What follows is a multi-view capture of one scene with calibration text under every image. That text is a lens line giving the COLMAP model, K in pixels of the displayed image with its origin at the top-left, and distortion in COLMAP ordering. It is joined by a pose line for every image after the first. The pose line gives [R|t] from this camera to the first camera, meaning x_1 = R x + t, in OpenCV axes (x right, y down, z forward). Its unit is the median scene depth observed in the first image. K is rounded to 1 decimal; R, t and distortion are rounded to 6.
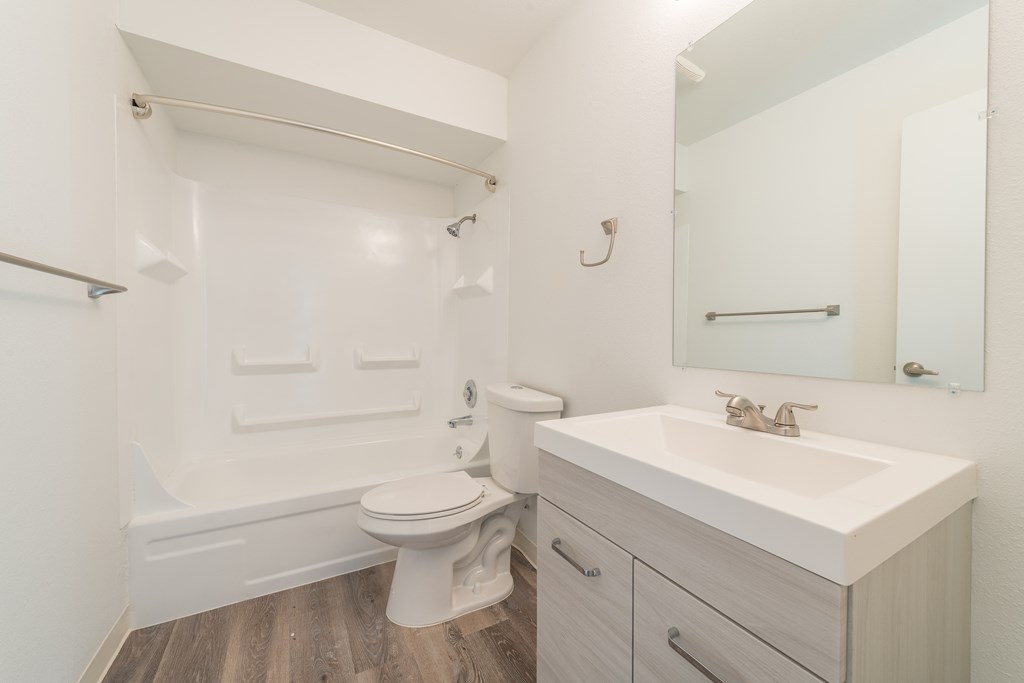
lens RADIAL K [[389.0, 0, 512.0], [0, 389.0, 341.5], [0, 0, 1]] dist [0.000773, -0.000176]
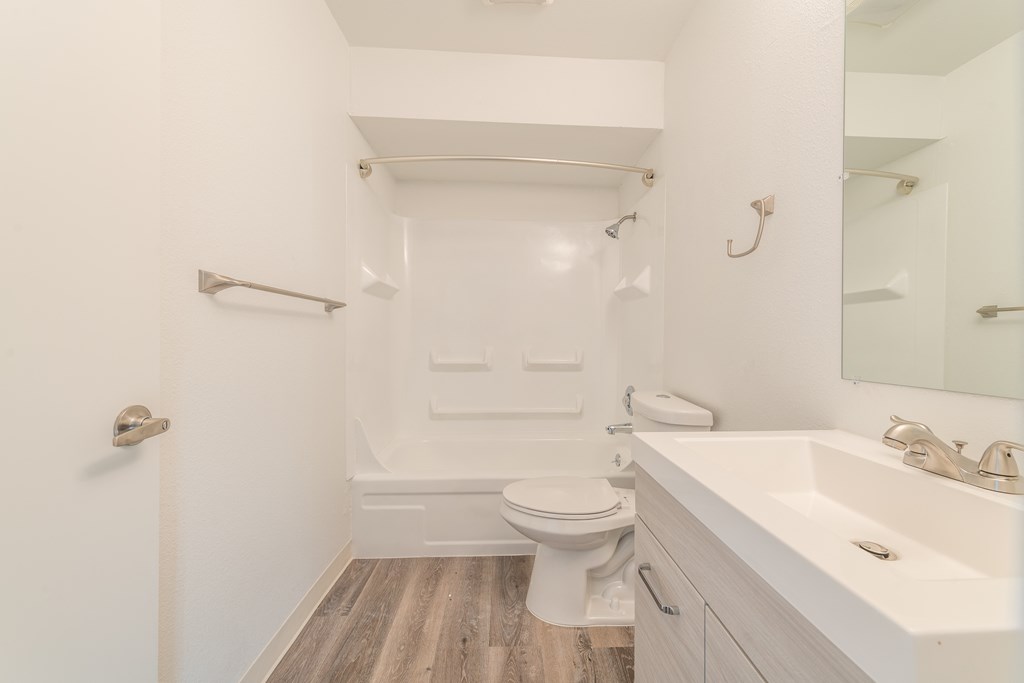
lens RADIAL K [[396.1, 0, 531.3], [0, 396.1, 341.5], [0, 0, 1]] dist [0.000622, -0.000028]
pose [[0.899157, 0.003899, -0.437609, 0.158751], [-0.008997, 0.999914, -0.009577, 0.001807], [0.437534, 0.012548, 0.899114, 0.028964]]
